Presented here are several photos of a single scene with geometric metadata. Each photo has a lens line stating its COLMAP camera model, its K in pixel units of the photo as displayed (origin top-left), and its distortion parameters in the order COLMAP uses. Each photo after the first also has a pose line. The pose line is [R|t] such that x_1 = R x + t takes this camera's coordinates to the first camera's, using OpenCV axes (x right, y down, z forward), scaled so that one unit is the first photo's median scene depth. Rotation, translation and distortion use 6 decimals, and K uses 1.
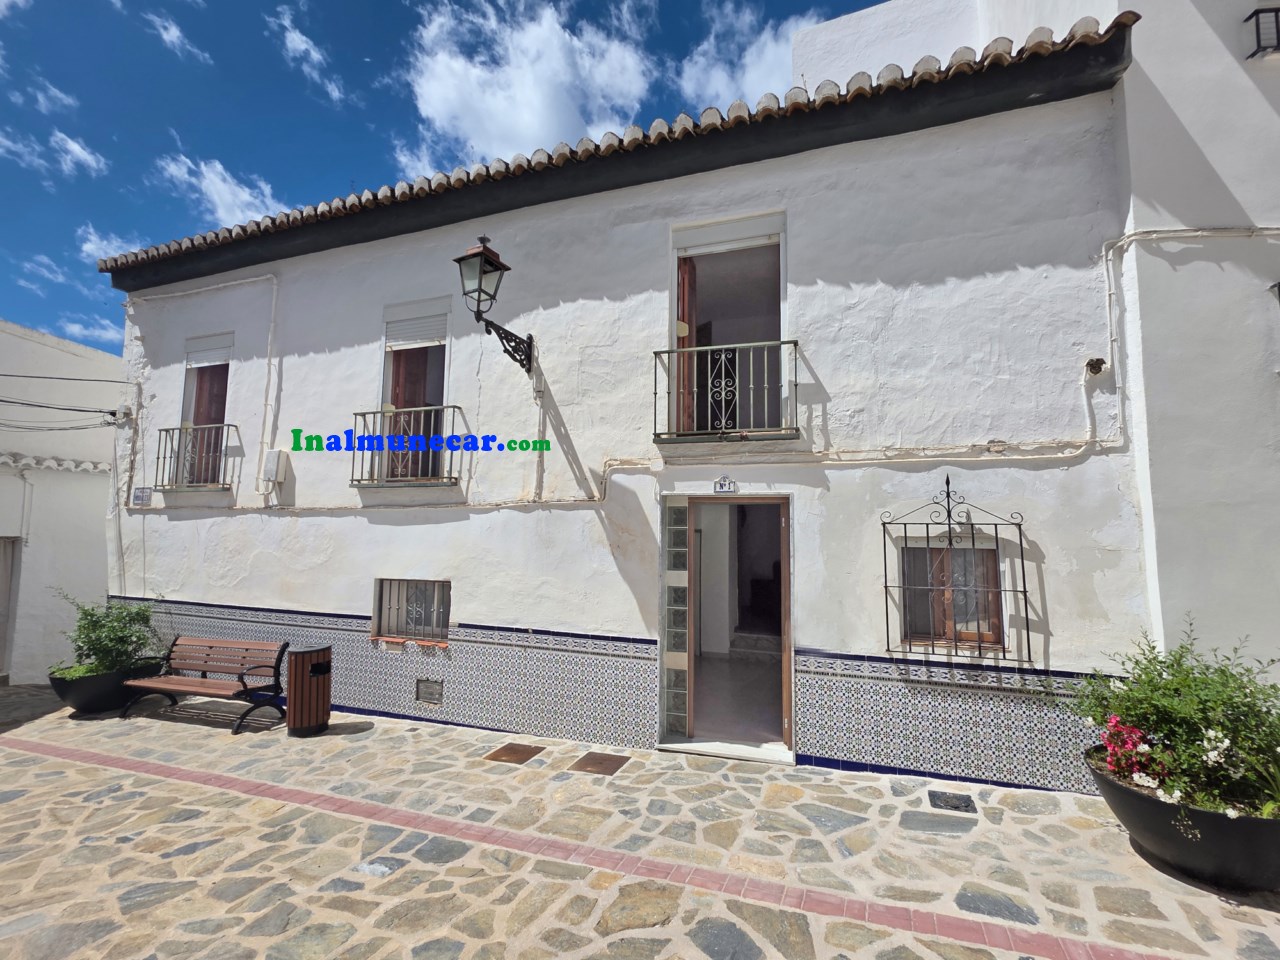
lens RADIAL K [[566.7, 0, 636.7], [0, 566.7, 480.5], [0, 0, 1]] dist [0.004612, -0.000190]
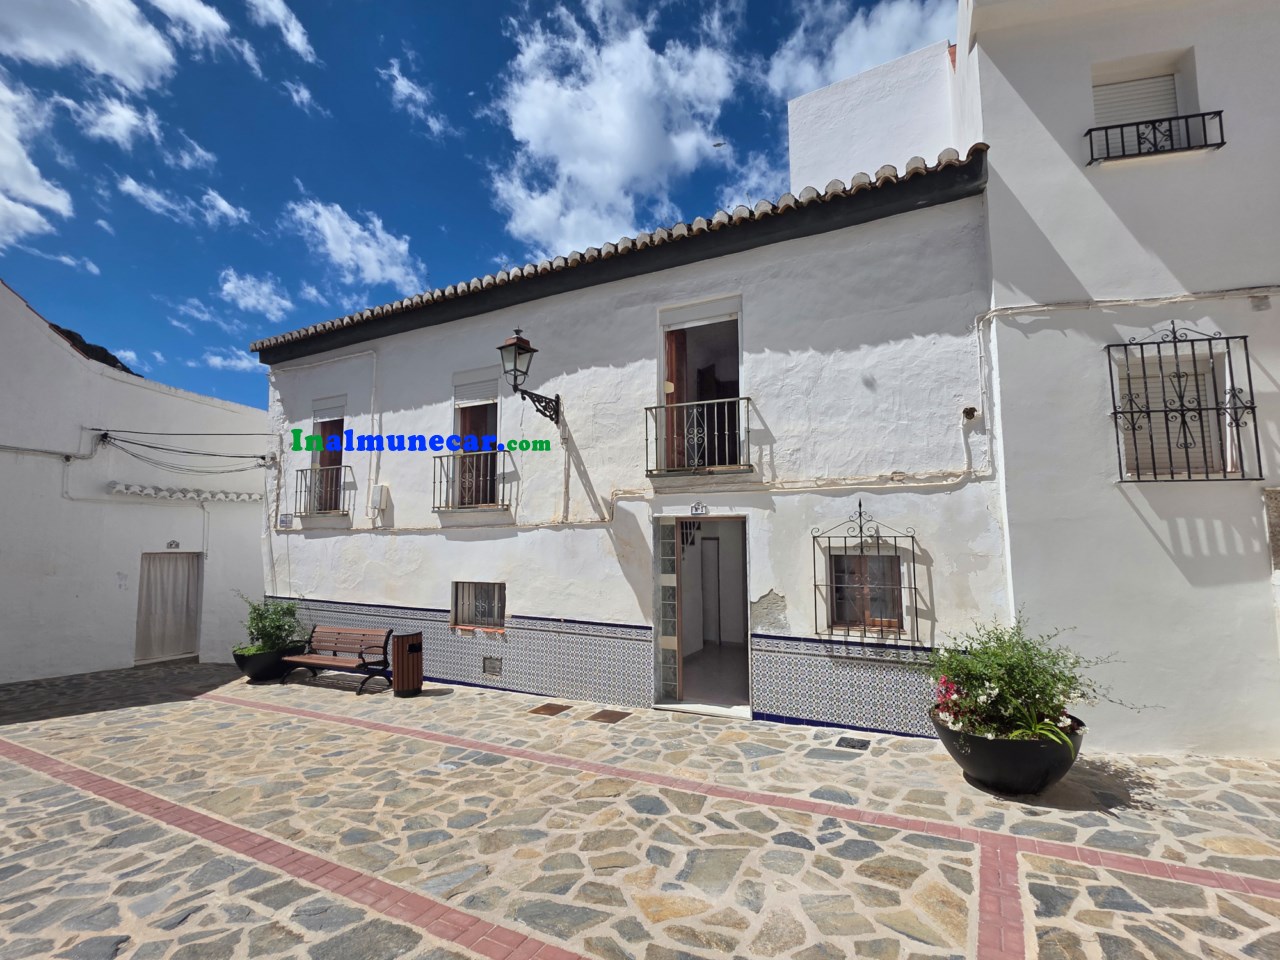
lens RADIAL K [[566.7, 0, 643.2], [0, 566.7, 481.4], [0, 0, 1]] dist [0.004612, -0.000190]
pose [[0.991274, -0.030574, -0.128224, 0.203180], [0.030768, 0.999526, -0.000469, -0.059911], [0.128177, -0.003481, 0.991745, -0.326854]]
